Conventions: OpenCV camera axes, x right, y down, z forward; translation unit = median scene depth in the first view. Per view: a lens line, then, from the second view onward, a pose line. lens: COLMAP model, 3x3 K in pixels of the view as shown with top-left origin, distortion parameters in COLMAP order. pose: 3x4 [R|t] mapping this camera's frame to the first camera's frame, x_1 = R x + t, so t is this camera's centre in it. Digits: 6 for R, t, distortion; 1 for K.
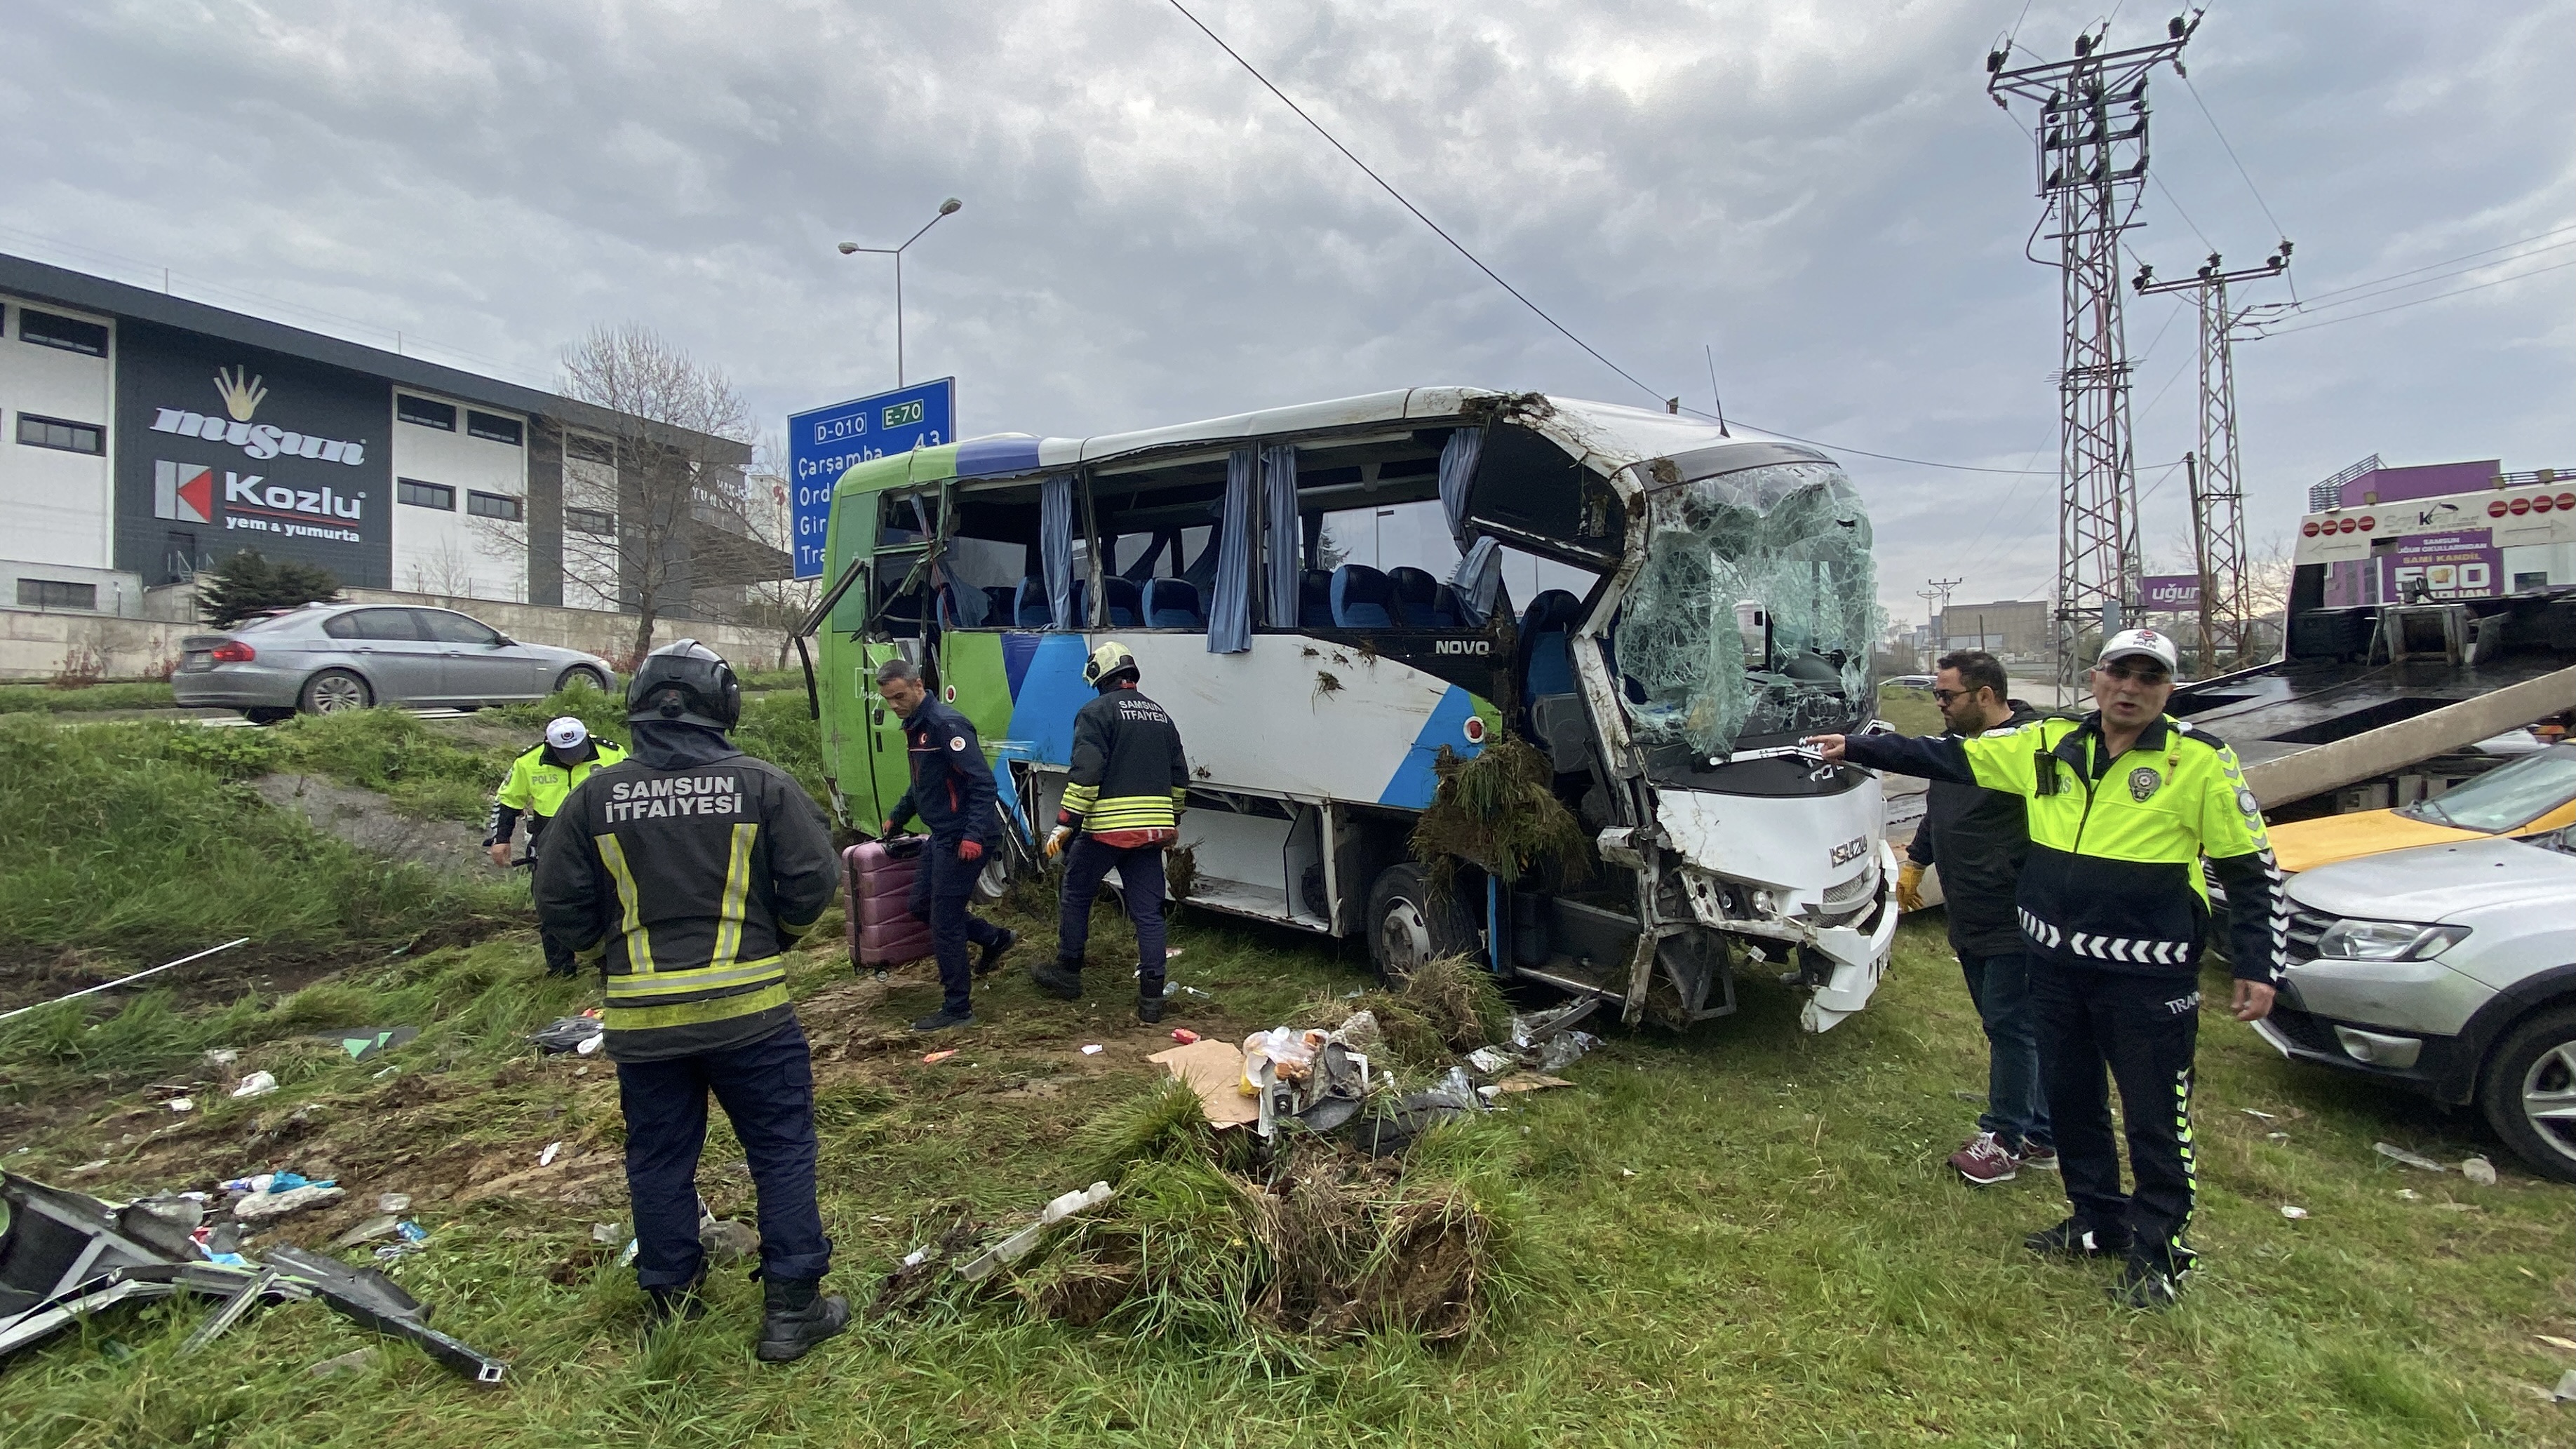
lens RADIAL K [[1159.8, 0, 1288.0], [0, 1159.8, 724.5], [0, 0, 1]] dist [0.001052, -0.016102]
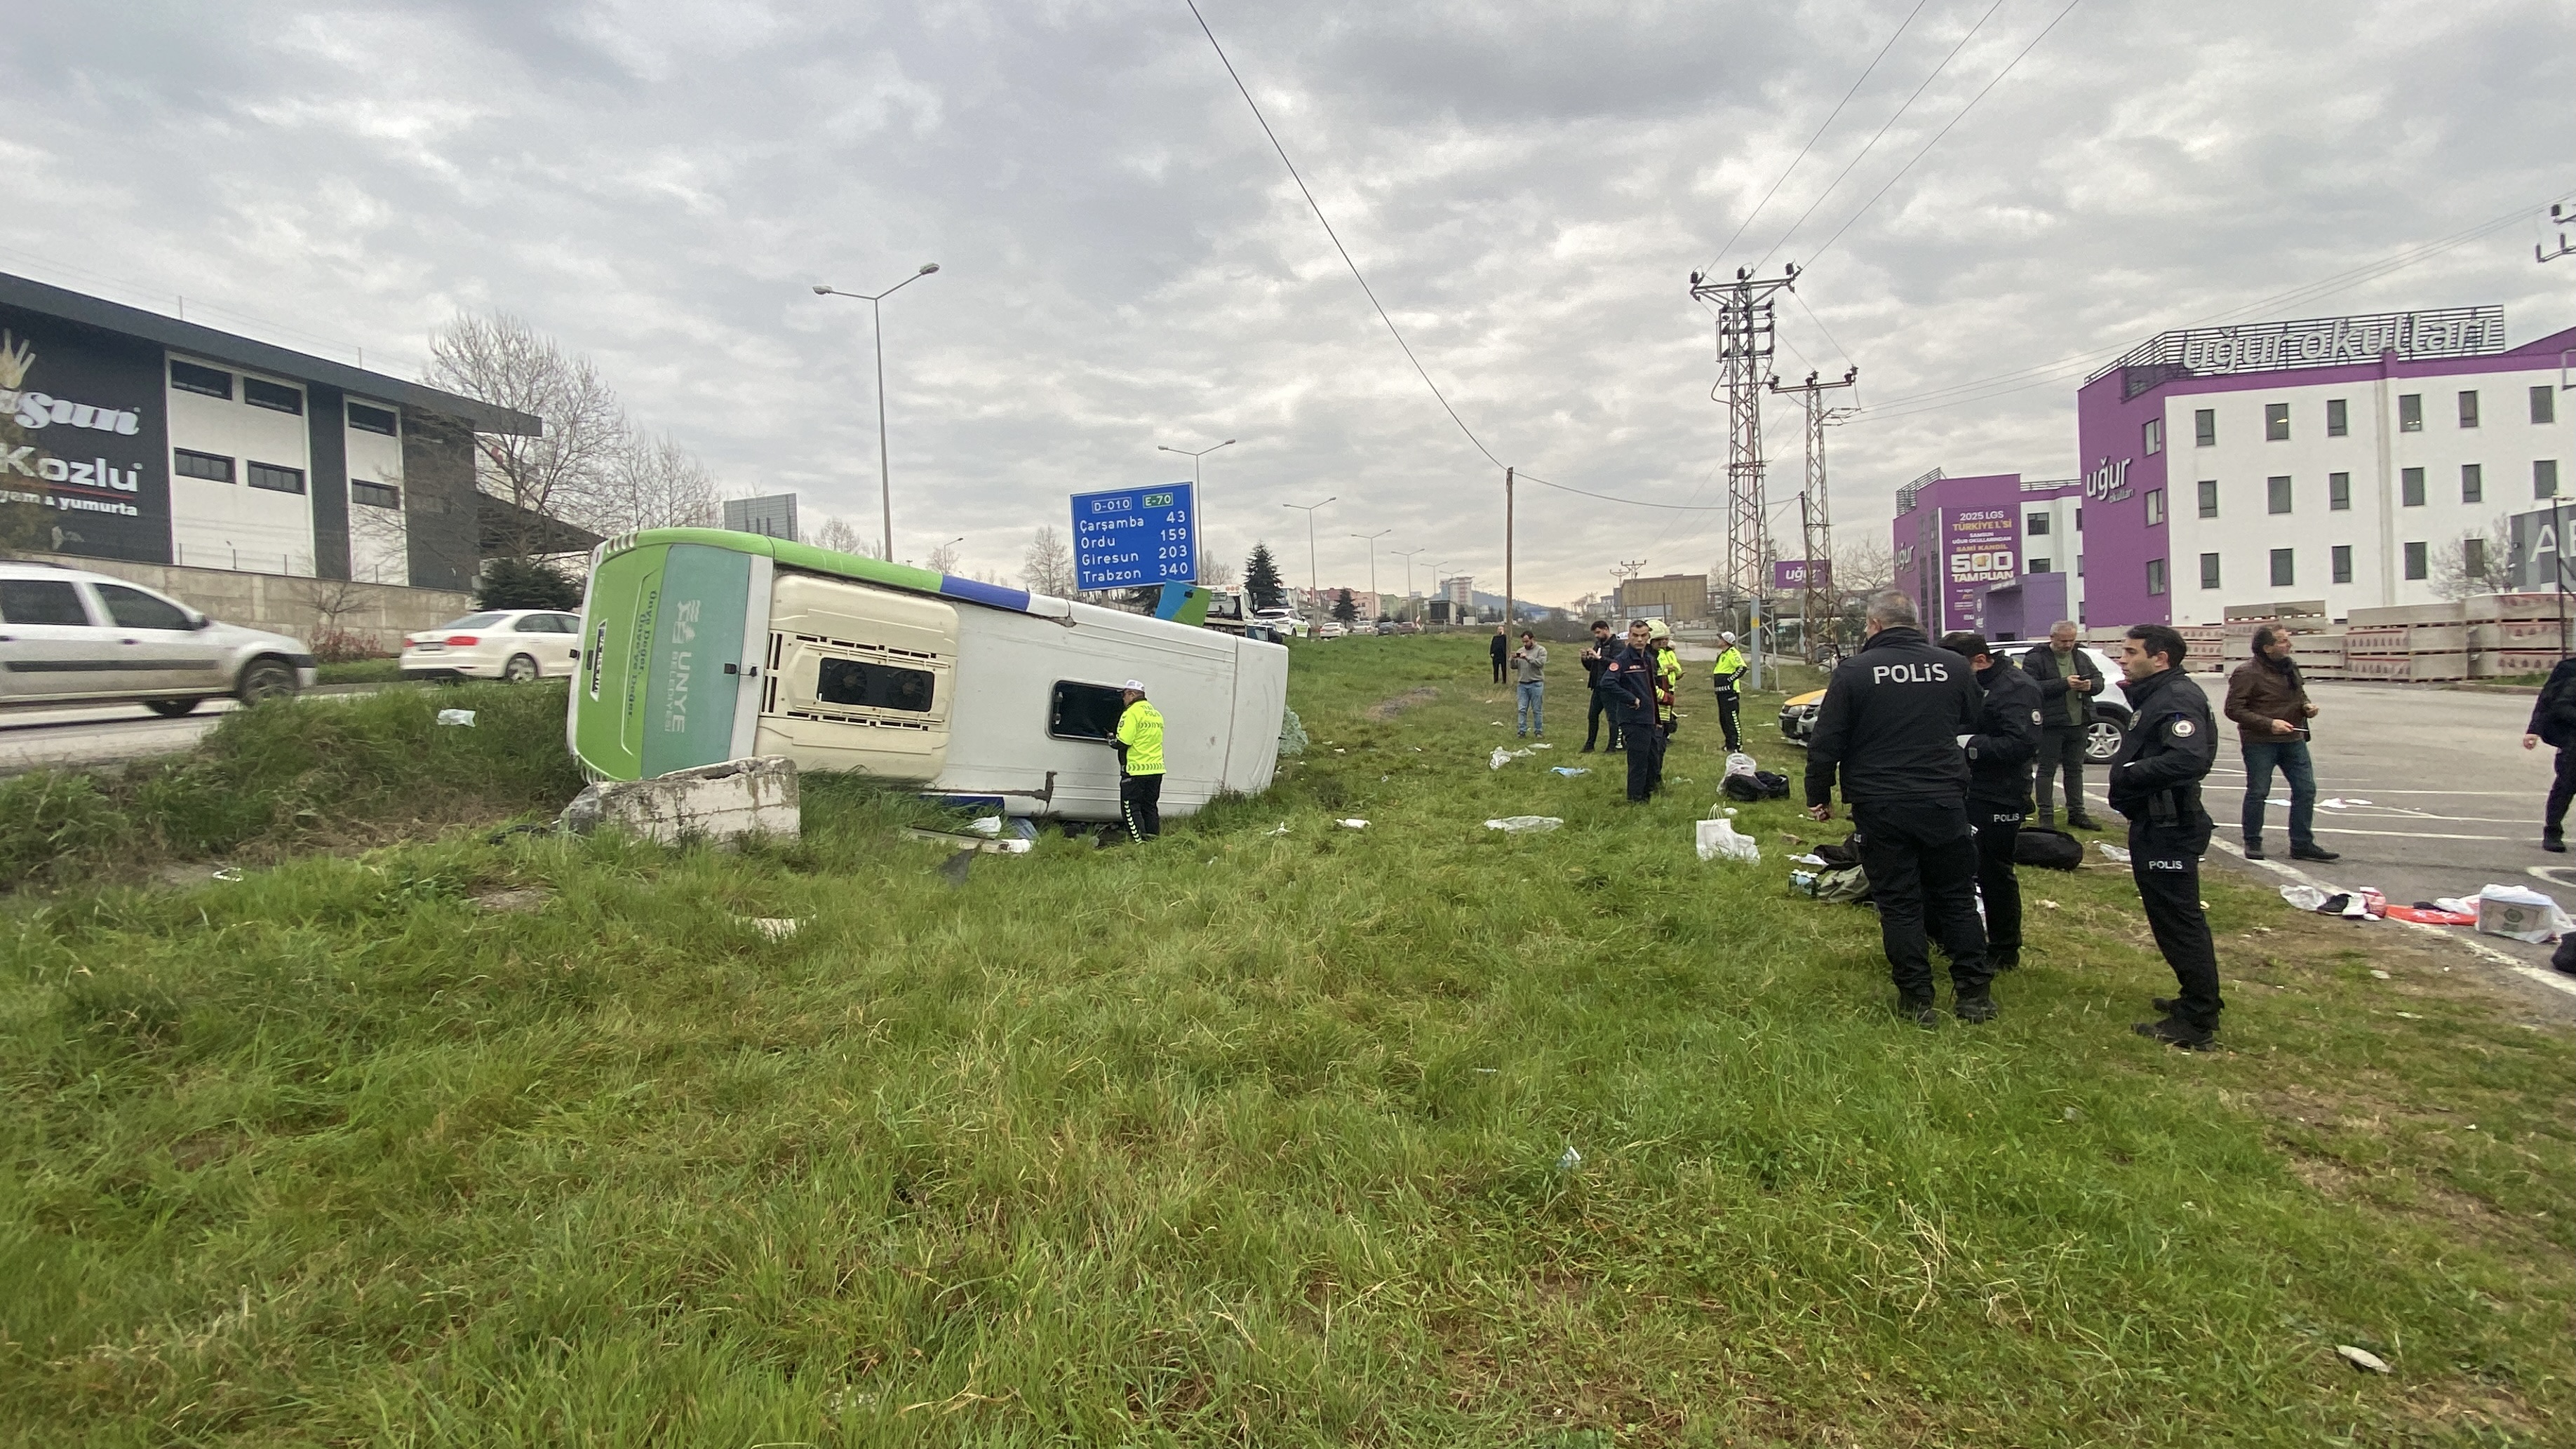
lens RADIAL K [[1138.3, 0, 1288.0], [0, 1138.3, 724.5], [0, 0, 1]] dist [0.003308, -0.014776]
pose [[0.973811, -0.025564, 0.225917, -0.096357], [0.019171, 0.999353, 0.030447, 0.005076], [-0.226549, -0.025318, 0.973671, -0.135744]]
